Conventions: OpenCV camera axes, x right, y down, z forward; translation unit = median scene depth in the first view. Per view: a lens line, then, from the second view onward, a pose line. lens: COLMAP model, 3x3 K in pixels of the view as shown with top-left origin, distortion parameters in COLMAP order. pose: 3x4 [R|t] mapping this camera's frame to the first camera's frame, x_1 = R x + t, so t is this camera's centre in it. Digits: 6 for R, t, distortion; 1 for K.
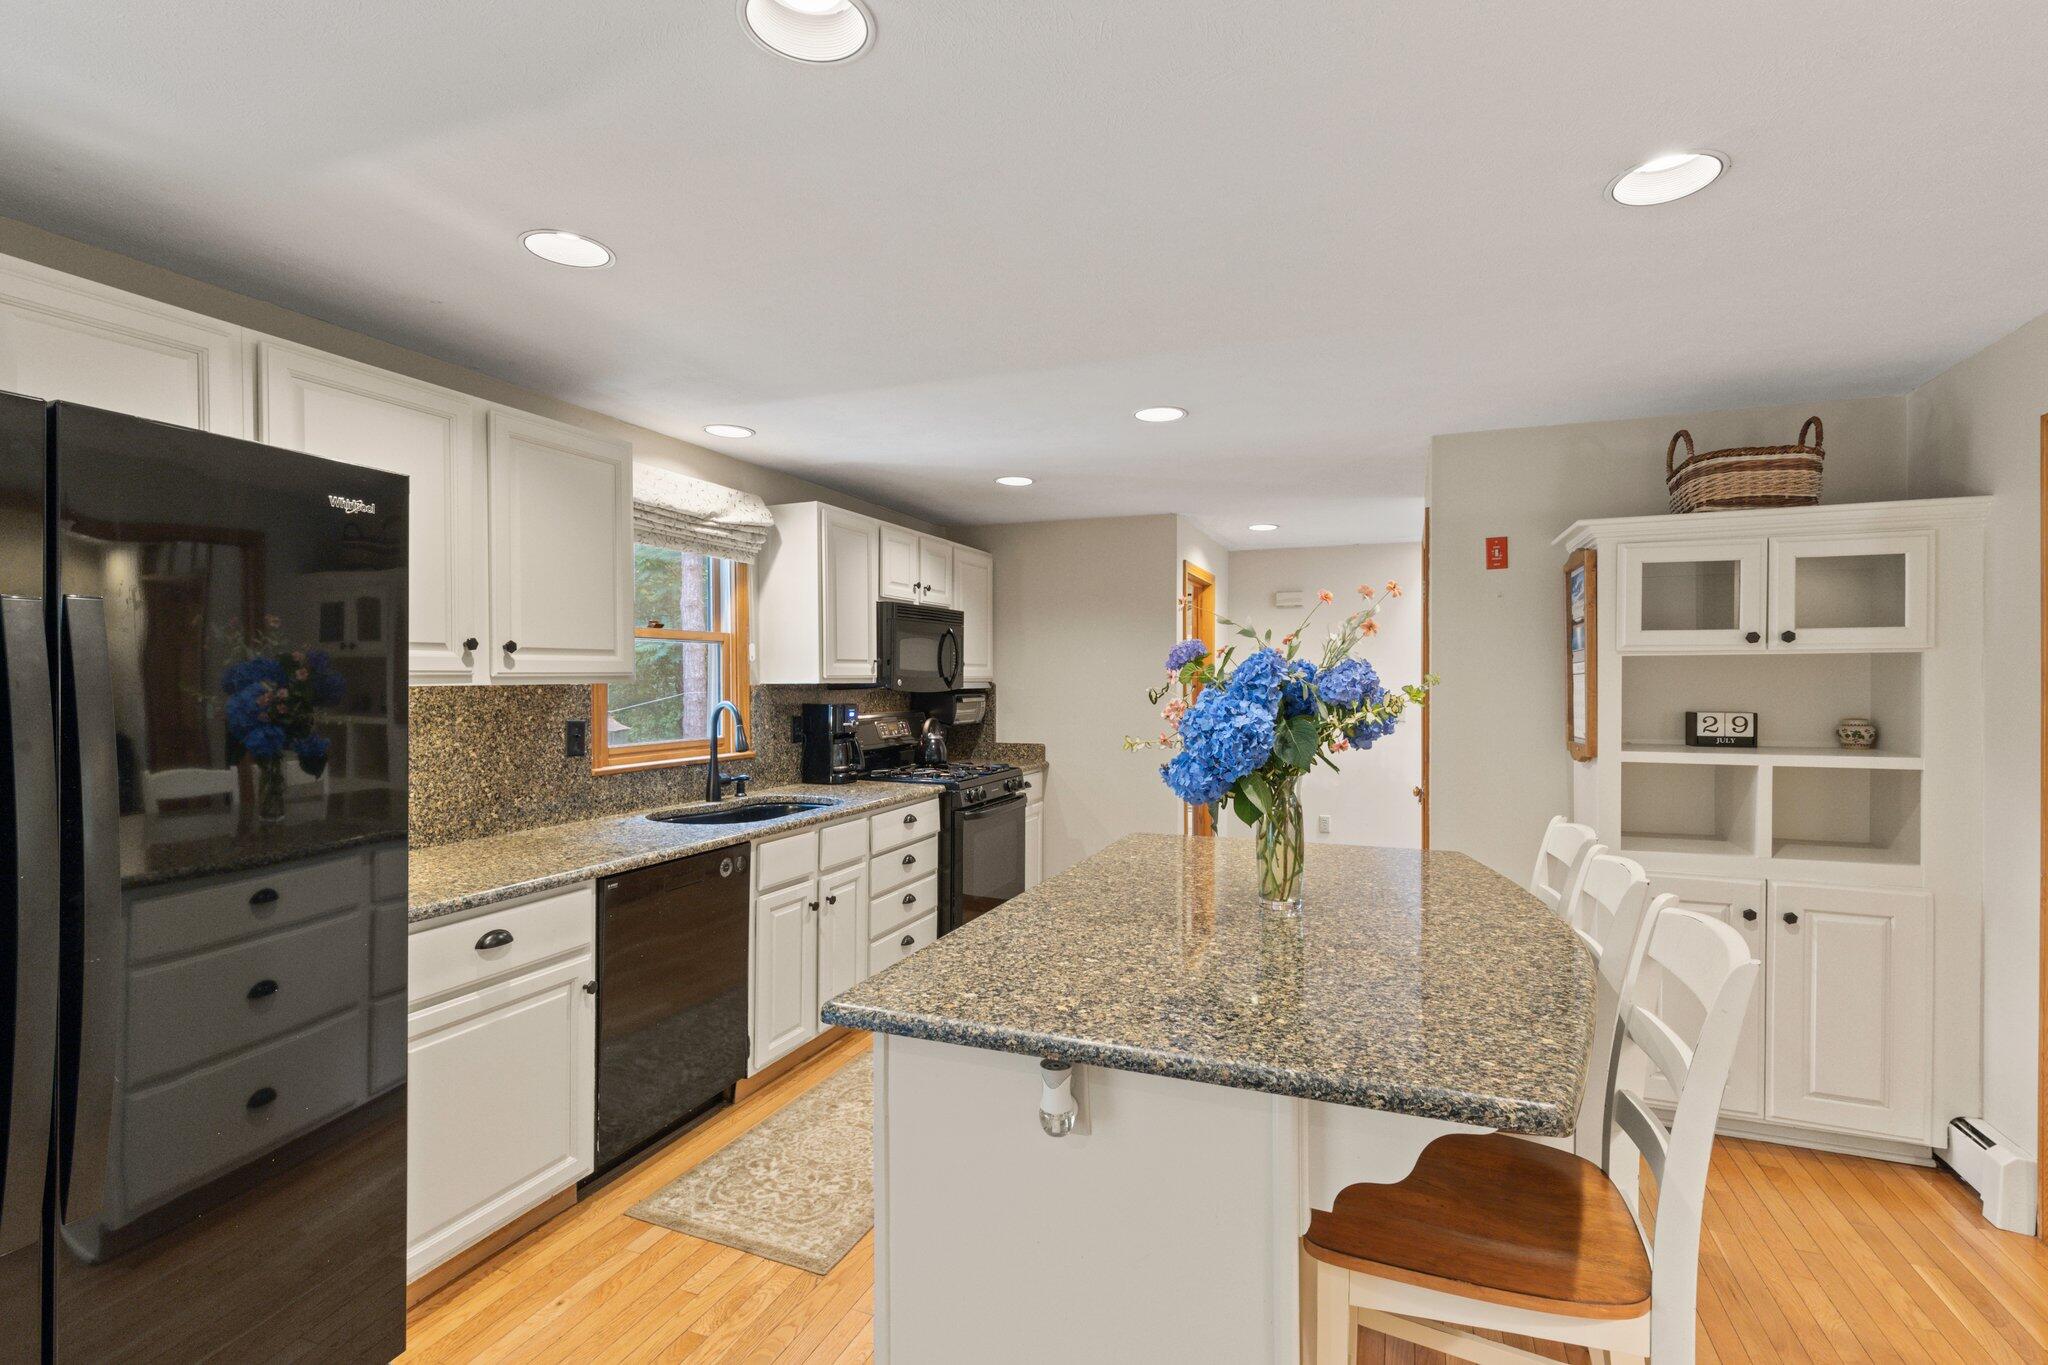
lens RADIAL K [[908.5, 0, 1009.6], [0, 908.5, 685.7], [0, 0, 1]] dist [-0.004855, 0.001386]
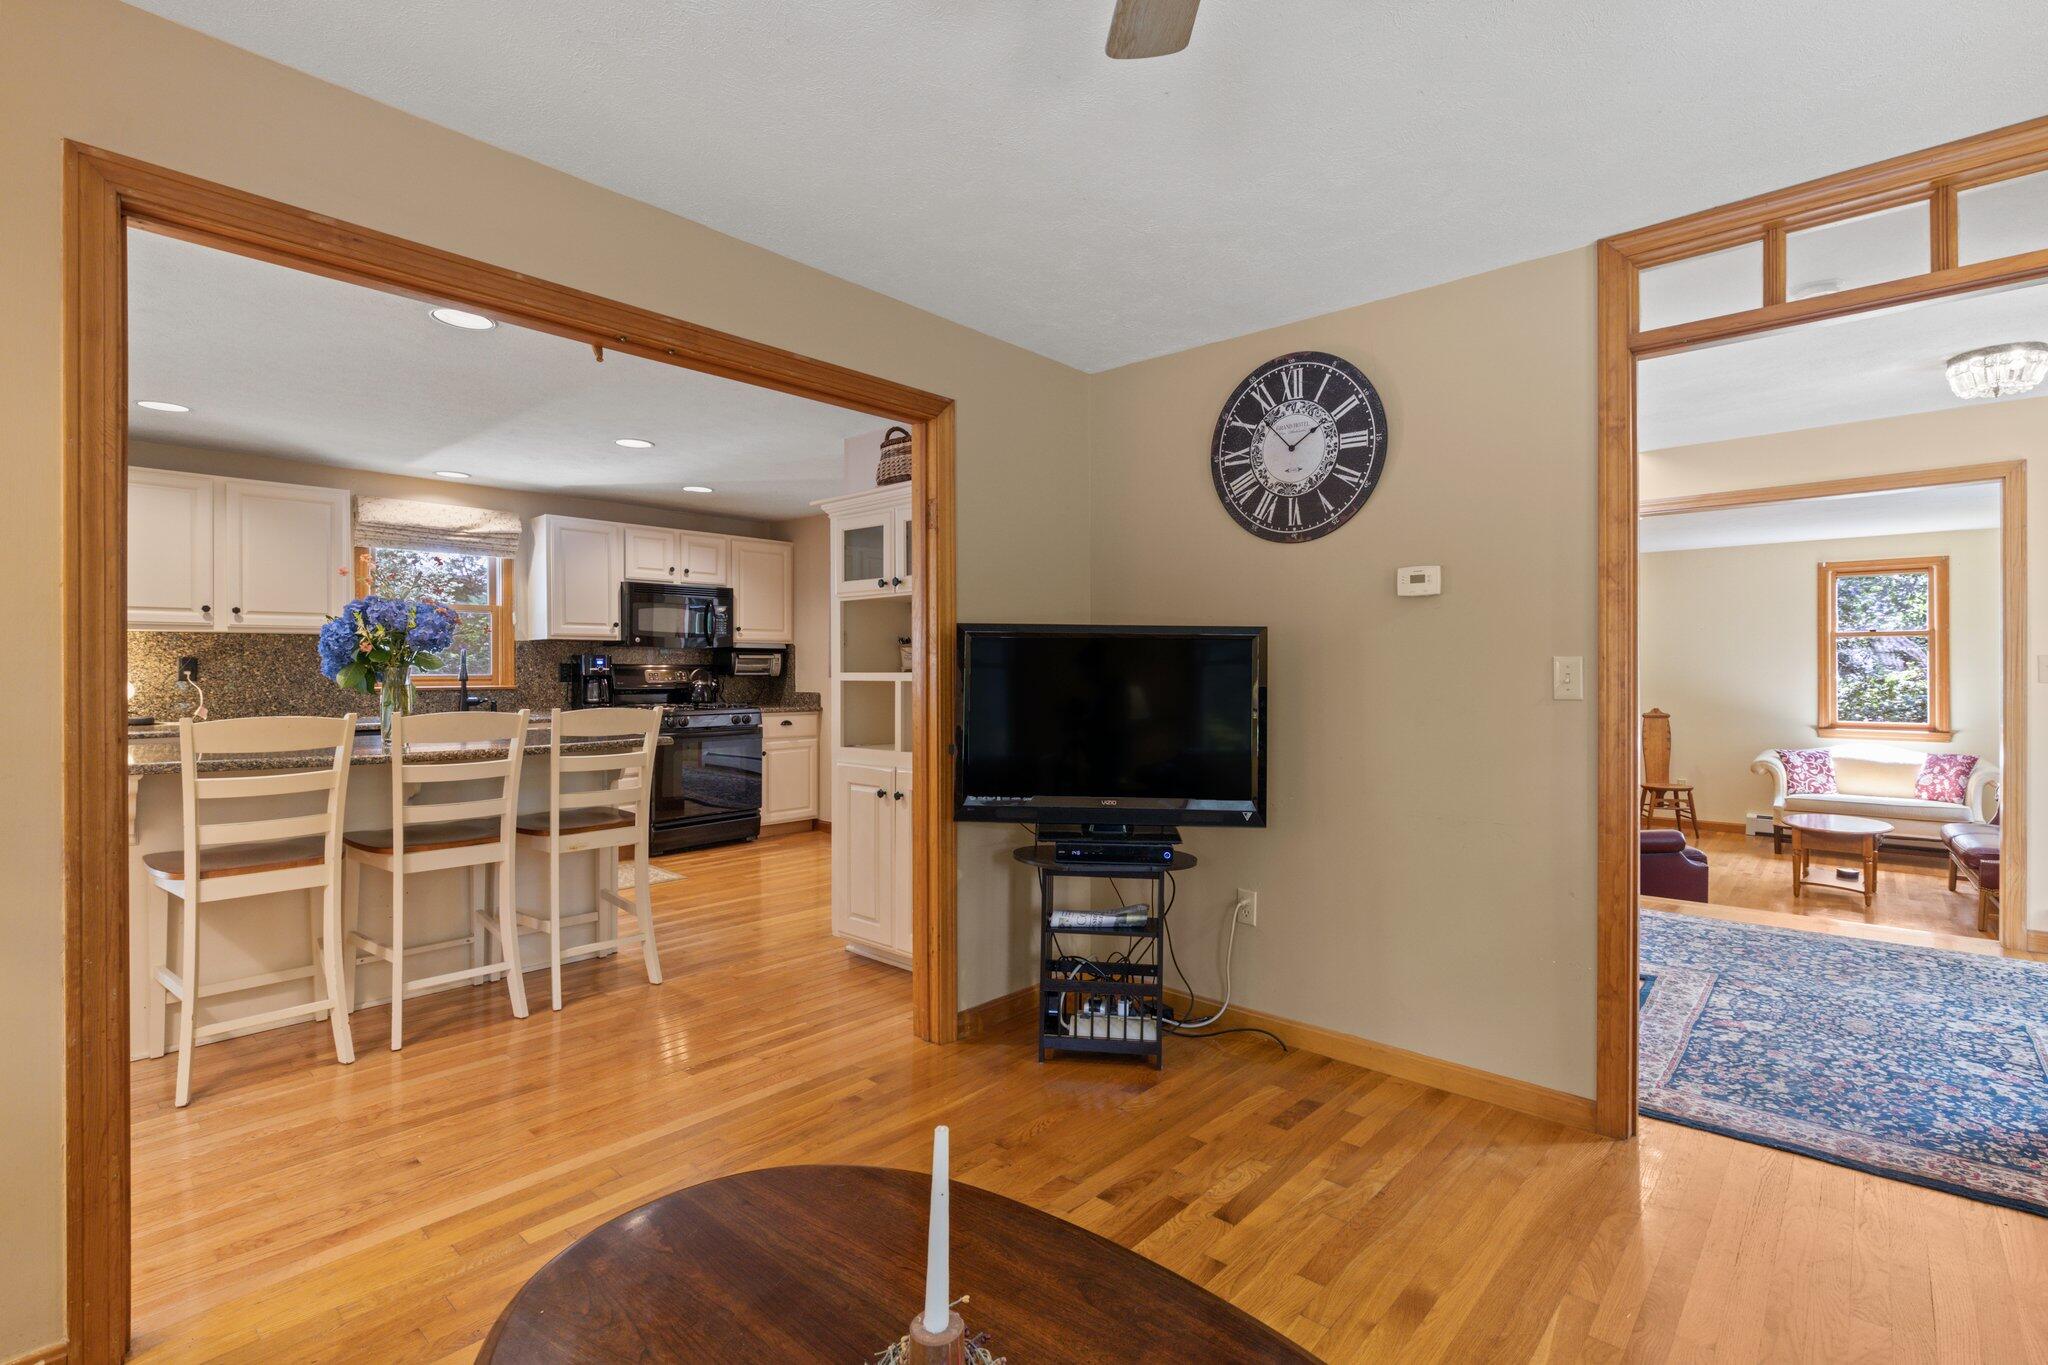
lens RADIAL K [[917.8, 0, 1013.0], [0, 917.8, 664.4], [0, 0, 1]] dist [-0.006066, -0.002442]
pose [[0.947006, -0.003211, -0.321199, 1.219460], [-0.000294, 0.999941, -0.010863, 0.068585], [0.321215, 0.010382, 0.946949, -0.186881]]
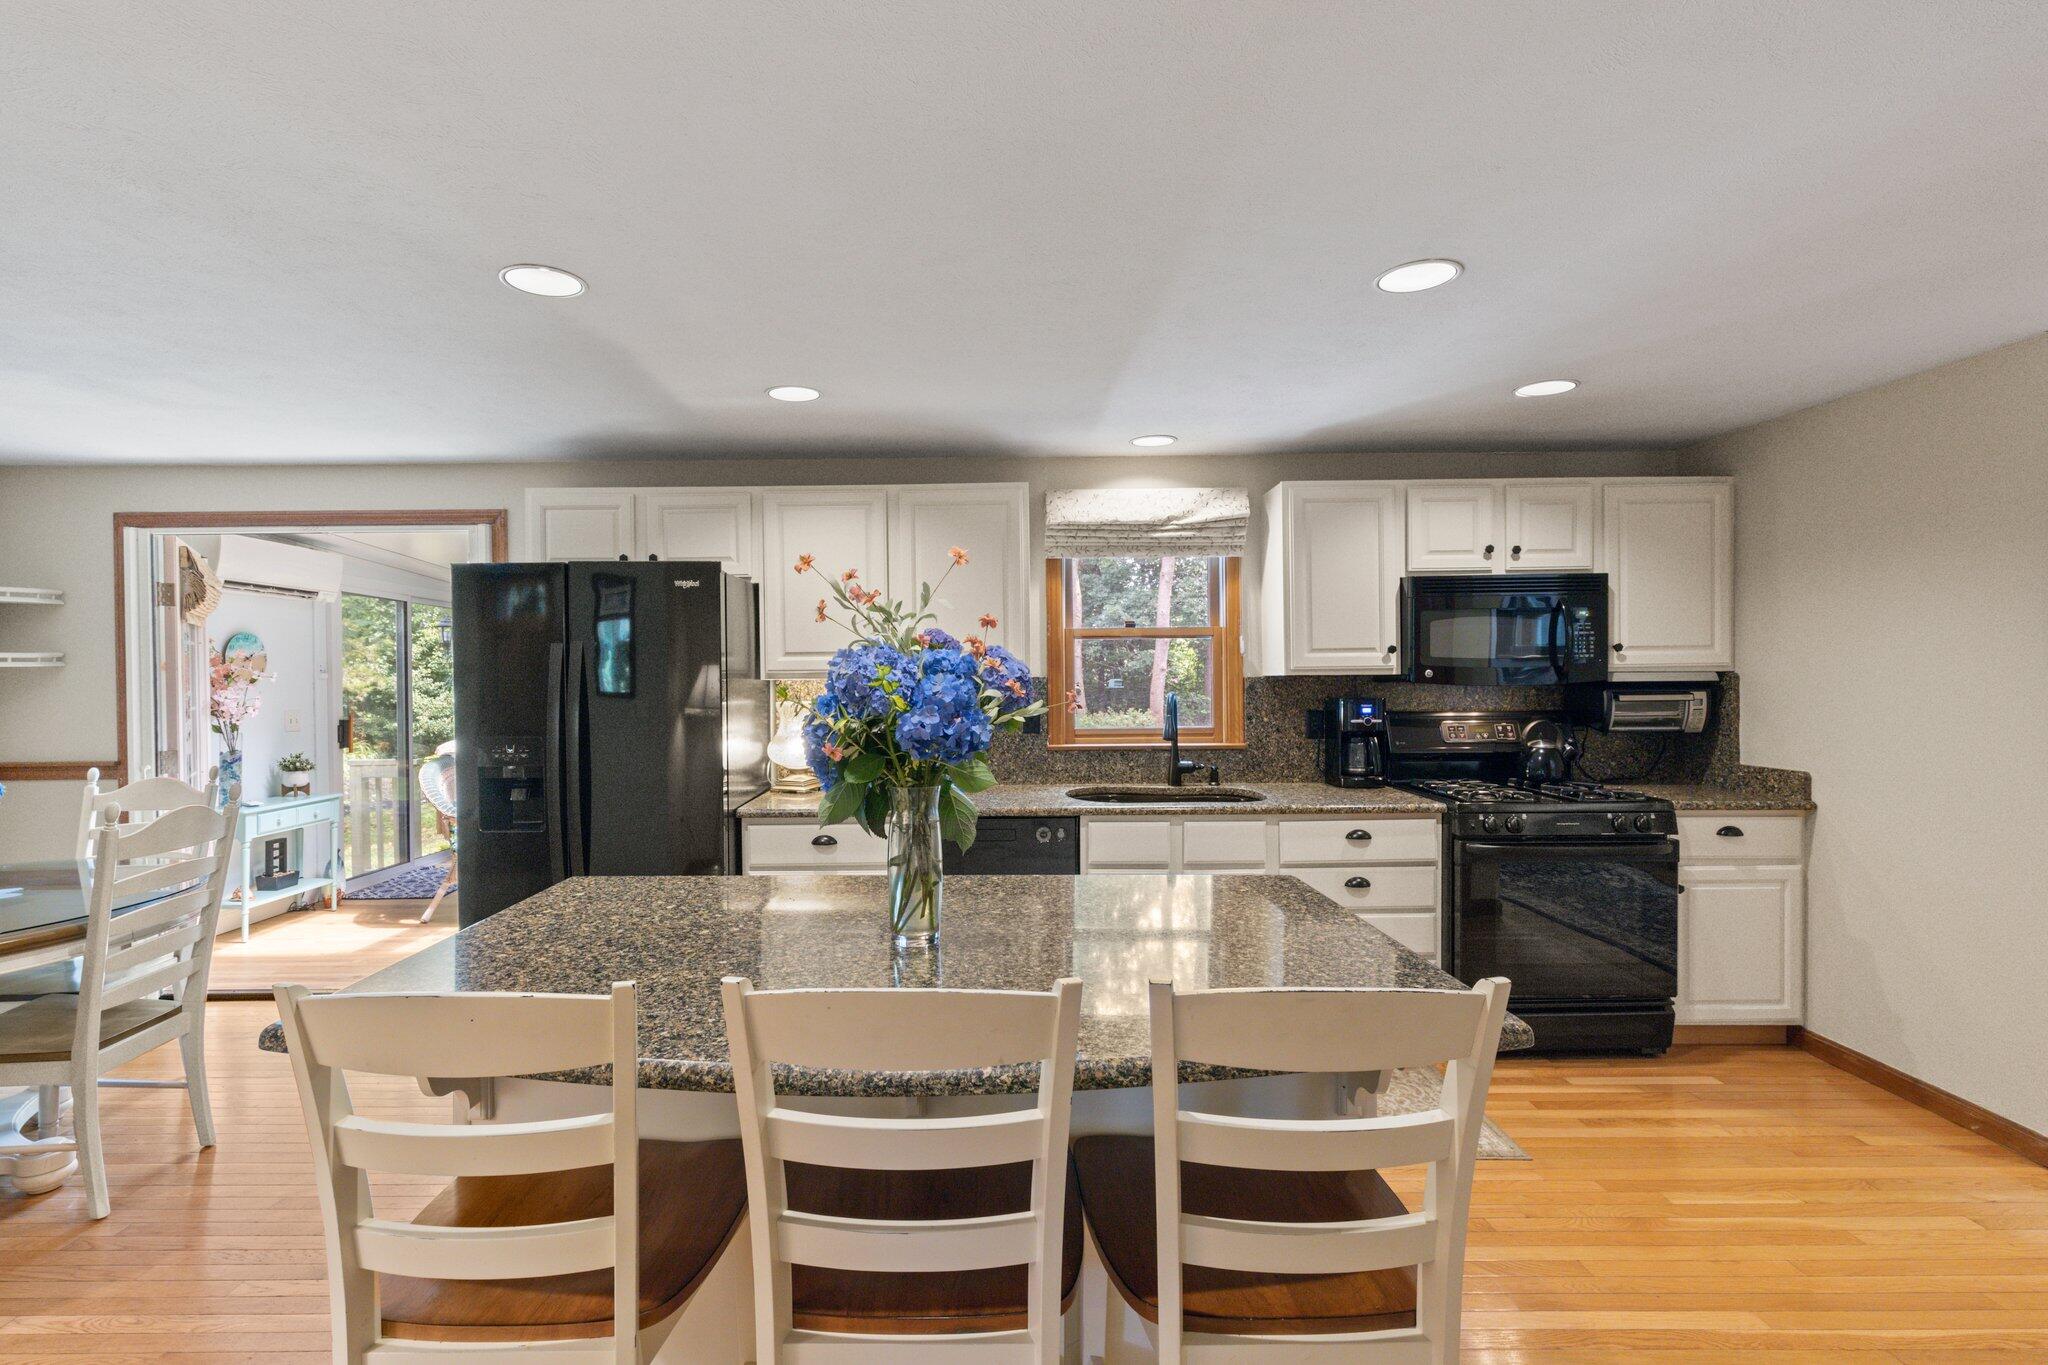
lens RADIAL K [[908.5, 0, 991.1], [0, 908.5, 683.1], [0, 0, 1]] dist [-0.004855, 0.001386]
pose [[0.393402, 0.007134, -0.919339, 0.671825], [0.001664, 0.999963, 0.008472, -0.003786], [0.919365, -0.004863, 0.393375, 0.445445]]
